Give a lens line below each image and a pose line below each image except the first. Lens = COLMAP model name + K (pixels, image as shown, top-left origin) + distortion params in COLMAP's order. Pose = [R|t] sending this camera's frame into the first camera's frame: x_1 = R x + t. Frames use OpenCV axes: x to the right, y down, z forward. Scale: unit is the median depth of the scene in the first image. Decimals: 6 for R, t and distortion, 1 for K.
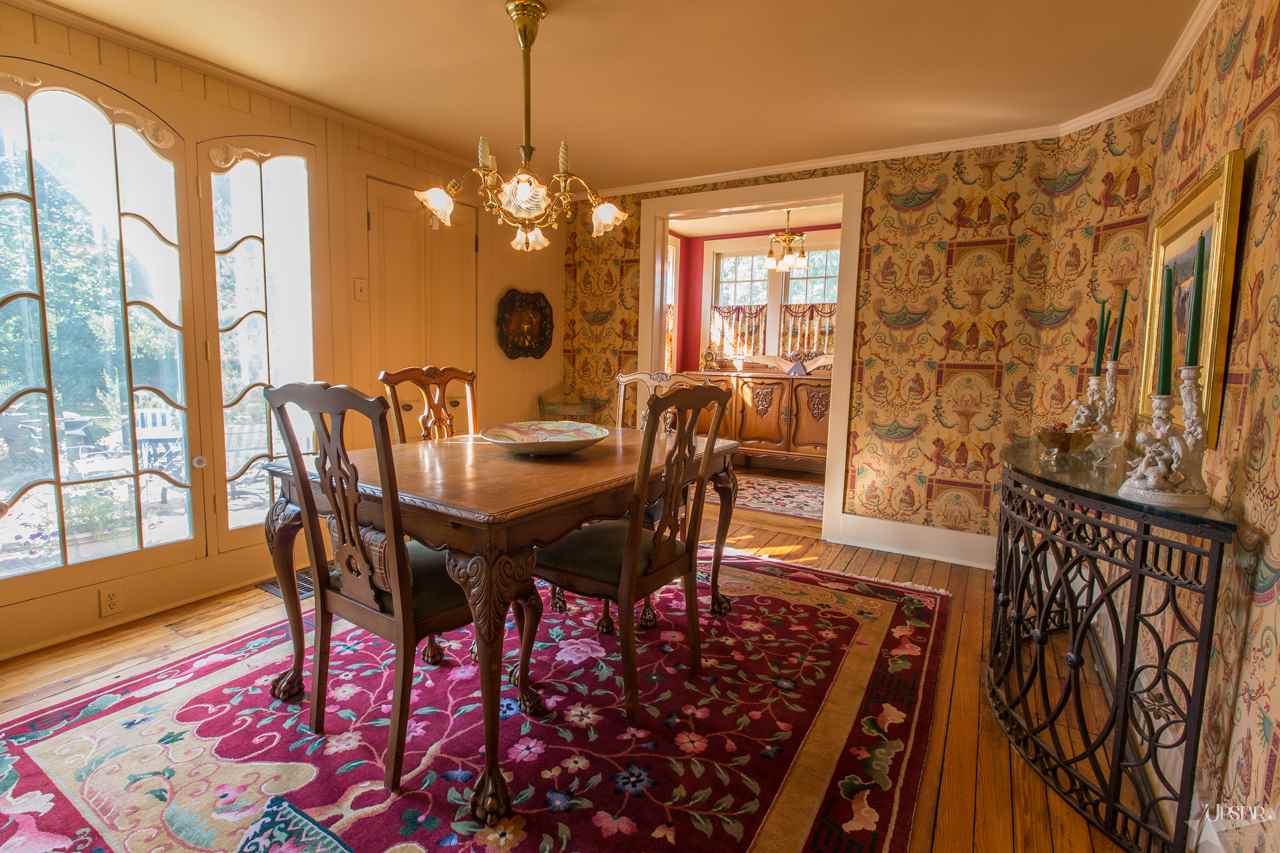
lens RADIAL K [[606.1, 0, 632.4], [0, 606.1, 424.1], [0, 0, 1]] dist [-0.002420, -0.000496]
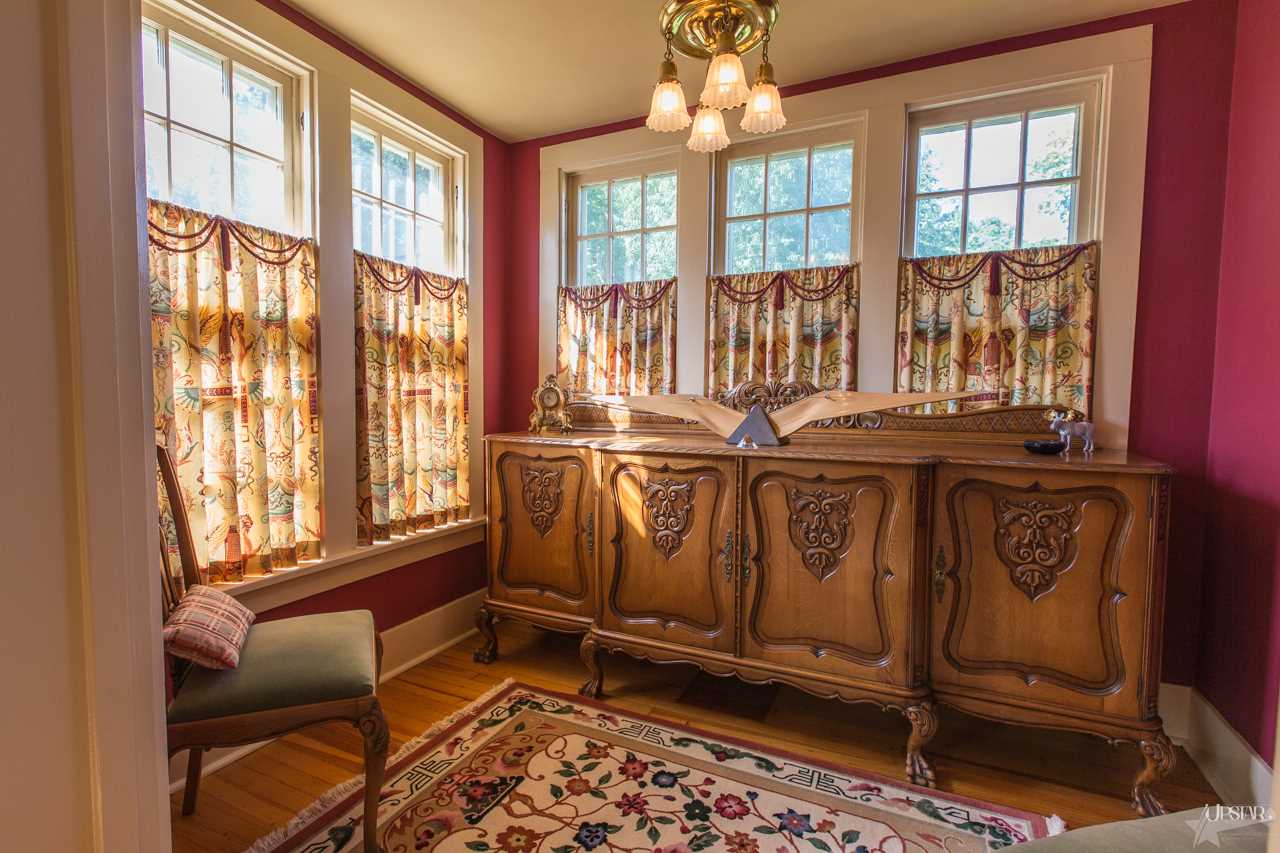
lens RADIAL K [[606.1, 0, 641.1], [0, 606.1, 428.8], [0, 0, 1]] dist [-0.002420, -0.000496]
pose [[0.993109, -0.022479, 0.115020, 0.147752], [0.028607, 0.998242, -0.051904, -0.068867], [-0.113651, 0.054836, 0.992006, 0.591295]]
